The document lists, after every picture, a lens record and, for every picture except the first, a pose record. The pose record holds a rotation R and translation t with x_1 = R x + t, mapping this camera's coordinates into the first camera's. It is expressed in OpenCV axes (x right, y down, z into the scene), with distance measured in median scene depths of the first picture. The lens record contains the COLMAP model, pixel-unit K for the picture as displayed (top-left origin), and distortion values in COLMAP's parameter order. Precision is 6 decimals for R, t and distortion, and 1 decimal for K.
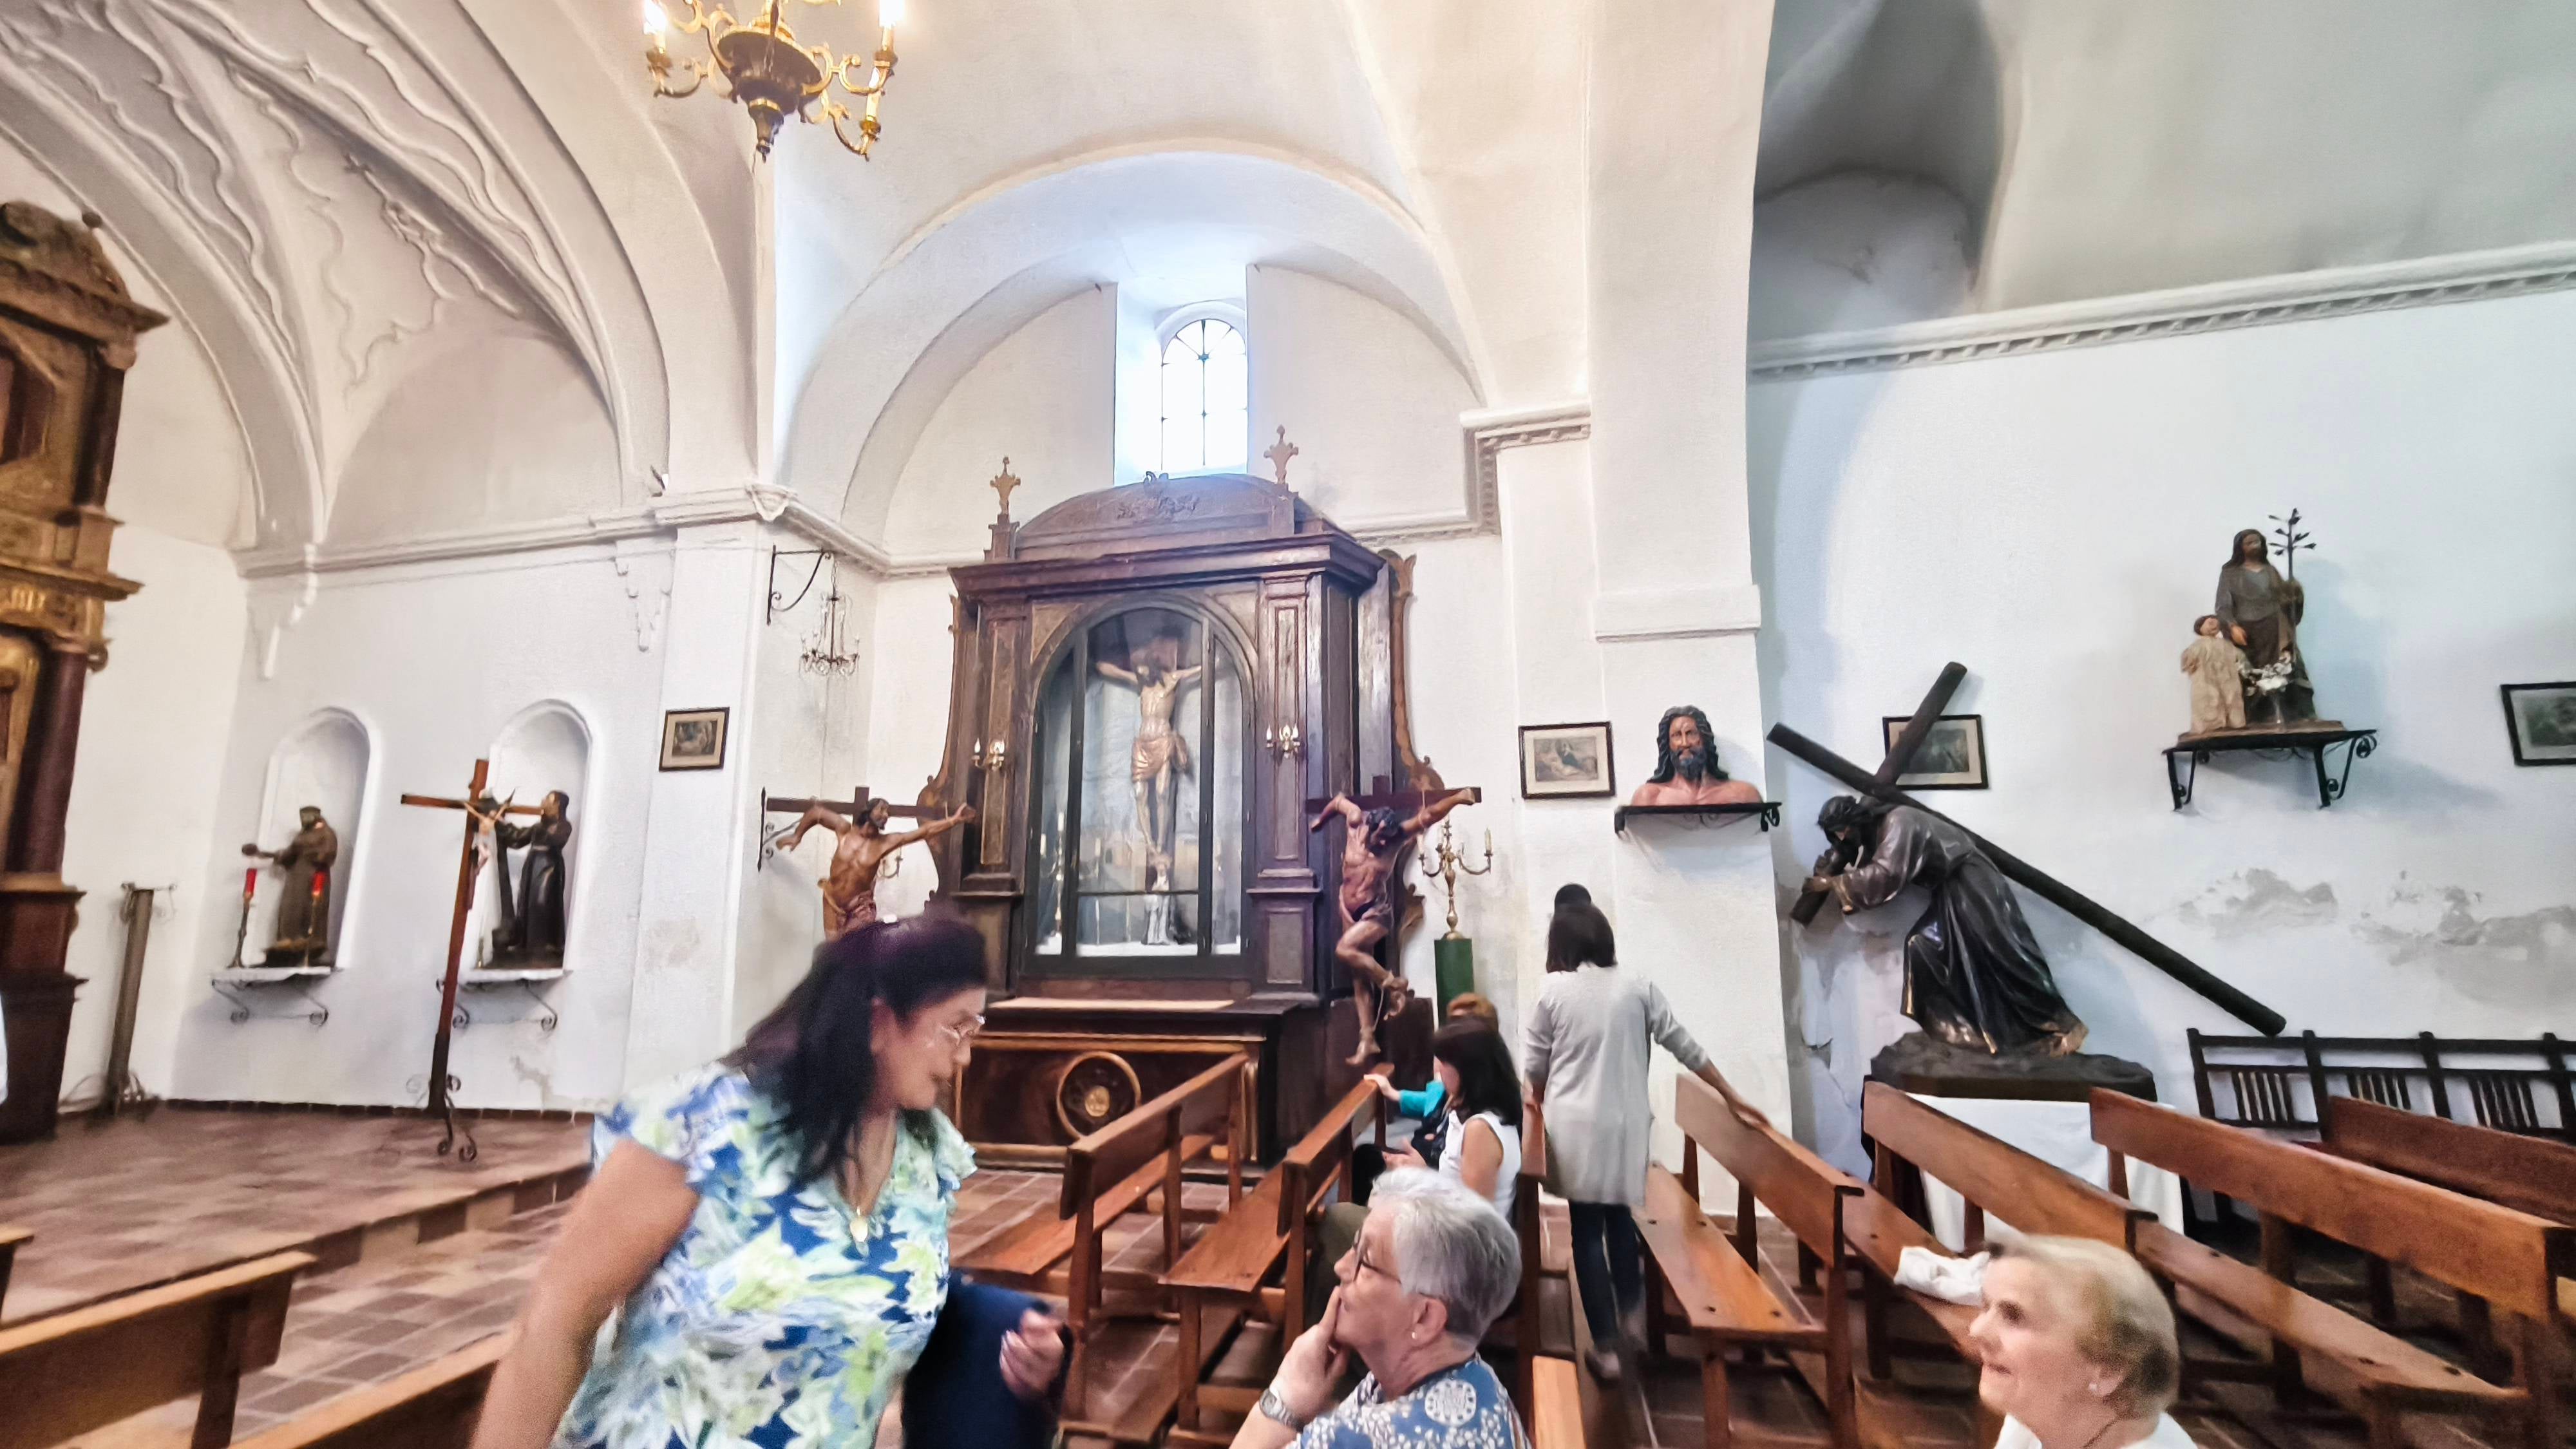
lens RADIAL K [[1097.5, 0, 1322.4], [0, 1097.5, 727.3], [0, 0, 1]] dist [-0.001054, -0.000942]
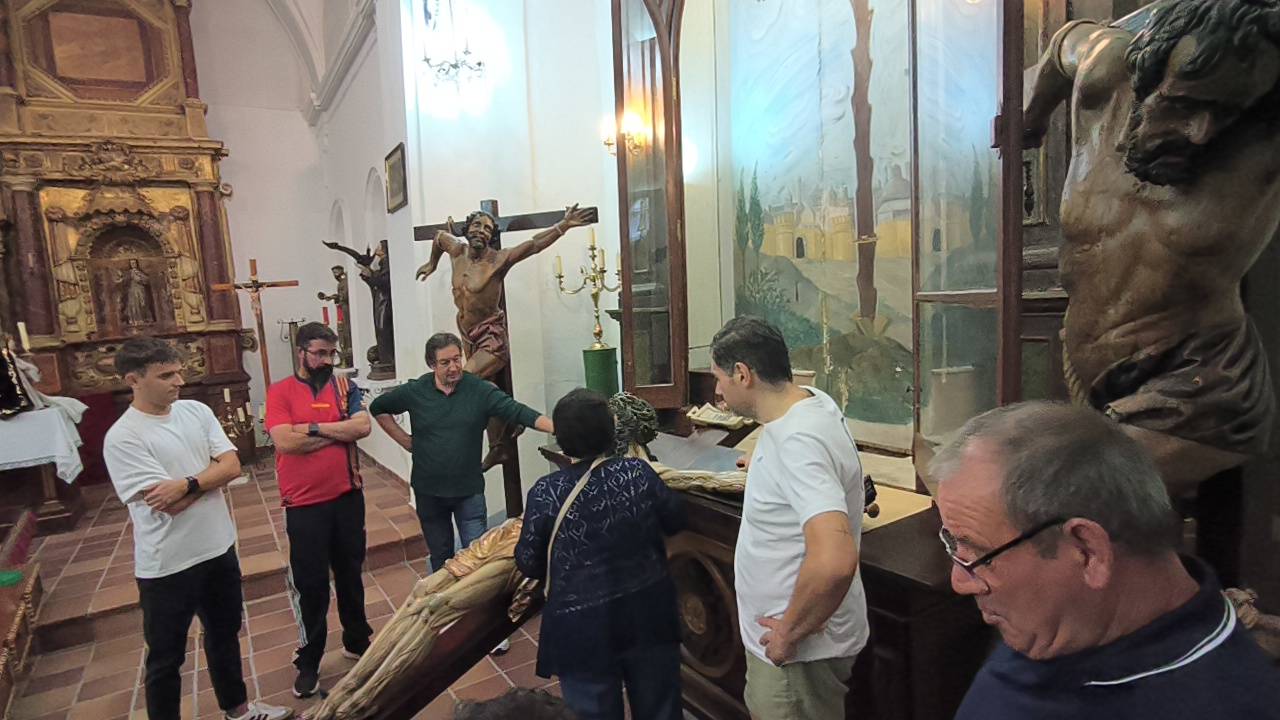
lens RADIAL K [[674.6, 0, 638.4], [0, 674.6, 364.1], [0, 0, 1]] dist [-0.035131, 0.013511]
pose [[0.721486, 0.024067, -0.692010, 0.052985], [0.176087, 0.960163, 0.216981, 0.087440], [0.669664, -0.278403, 0.688506, 0.694316]]
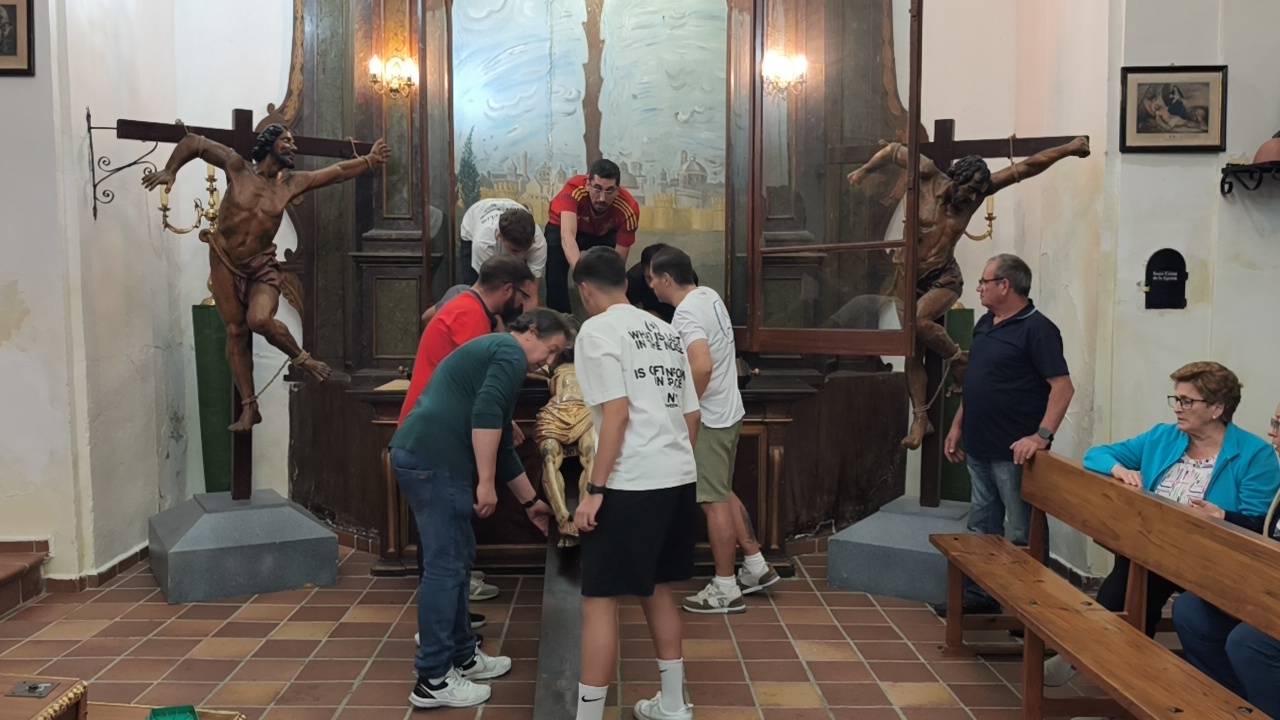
lens RADIAL K [[1091.5, 0, 635.2], [0, 1091.5, 368.8], [0, 0, 1]] dist [0.015635, -0.019230]
pose [[0.971338, -0.010846, 0.237454, -0.349381], [-0.045141, 0.972363, 0.229068, 0.044029], [-0.233376, -0.233221, 0.944004, 0.194739]]
